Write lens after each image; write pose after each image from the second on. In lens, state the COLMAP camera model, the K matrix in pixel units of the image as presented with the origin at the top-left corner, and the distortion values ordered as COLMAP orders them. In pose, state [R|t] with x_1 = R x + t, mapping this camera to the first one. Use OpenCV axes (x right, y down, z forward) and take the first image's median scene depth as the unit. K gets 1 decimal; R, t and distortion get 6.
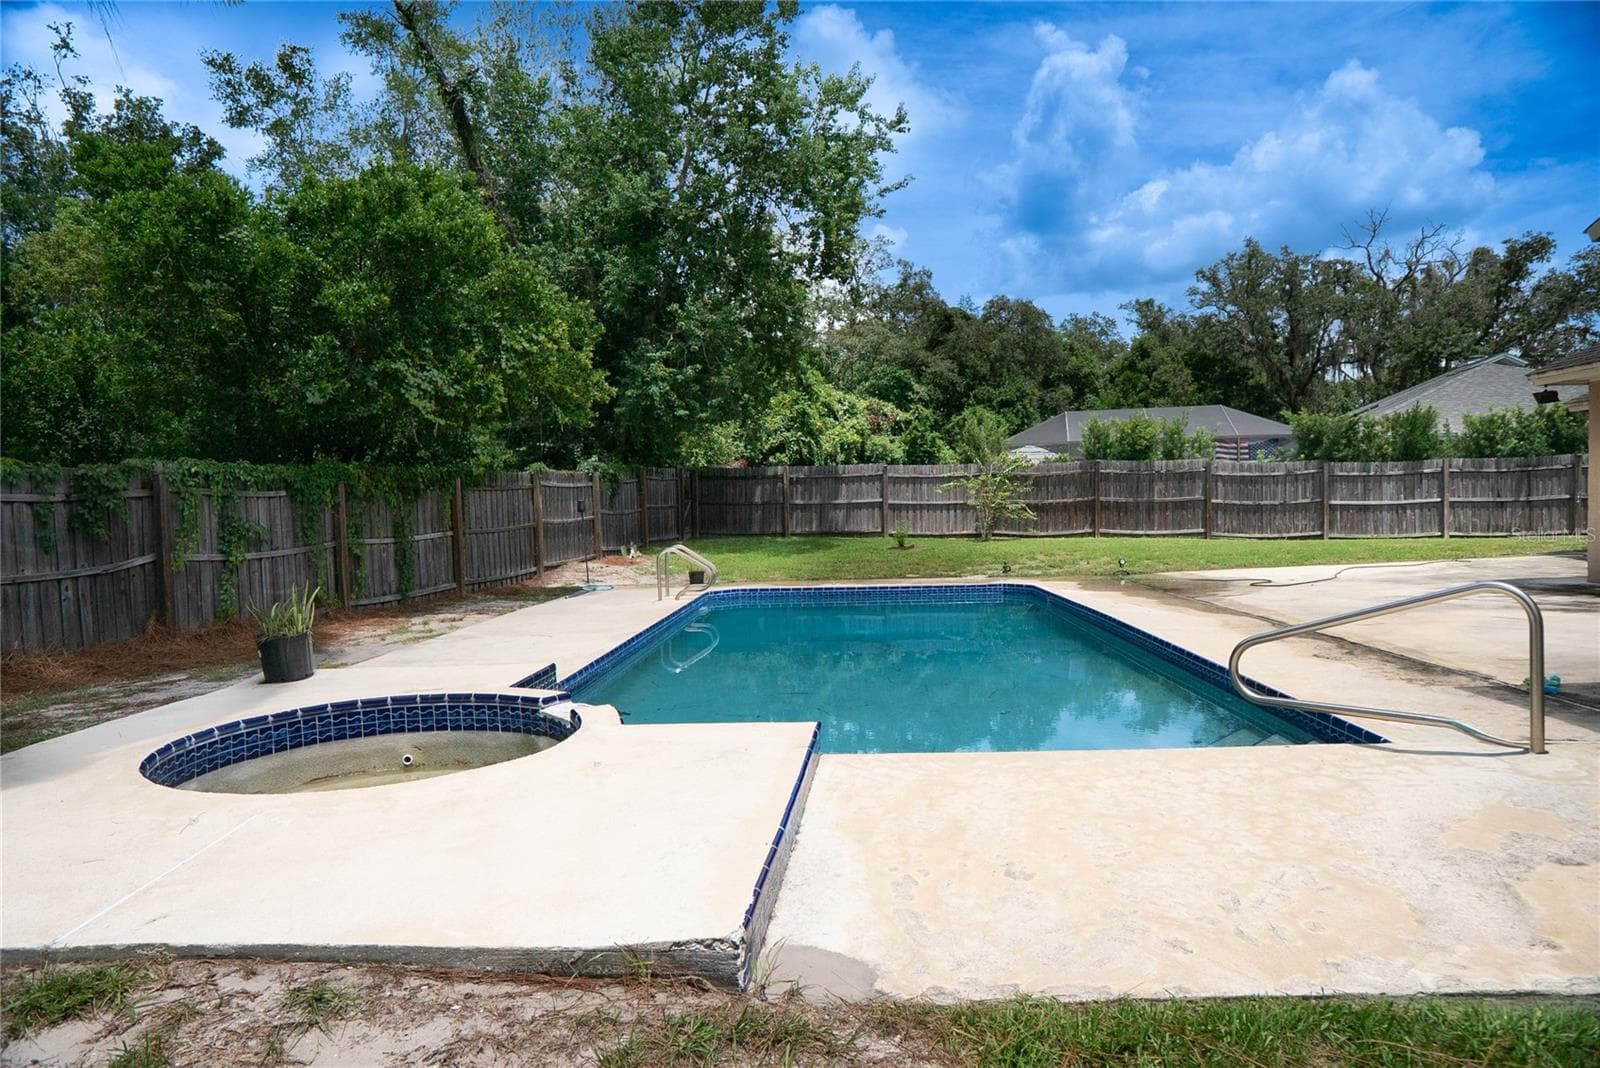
lens RADIAL K [[935.9, 0, 801.8], [0, 935.9, 542.7], [0, 0, 1]] dist [-0.111144, 0.064612]
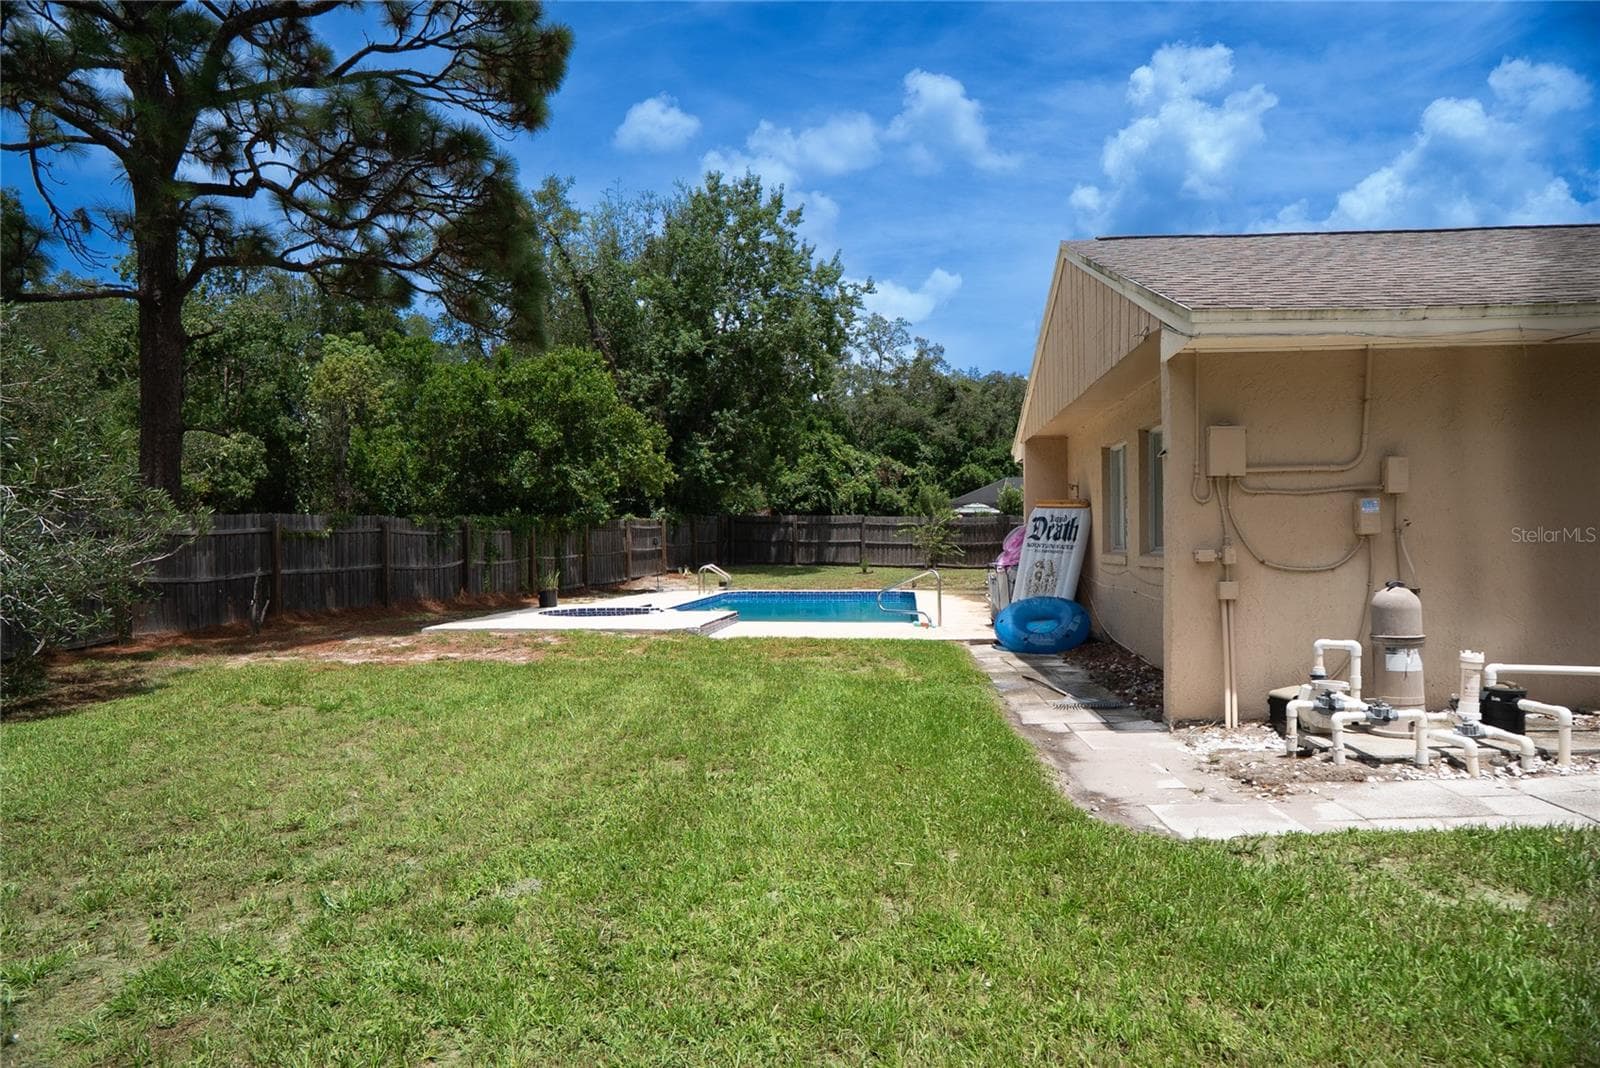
lens RADIAL K [[935.9, 0, 801.8], [0, 935.9, 542.7], [0, 0, 1]] dist [-0.111144, 0.064612]
pose [[0.997884, 0.019595, -0.061990, 0.098909], [-0.021993, 0.999026, -0.038245, 0.016413], [0.061181, 0.039528, 0.997344, -0.501242]]
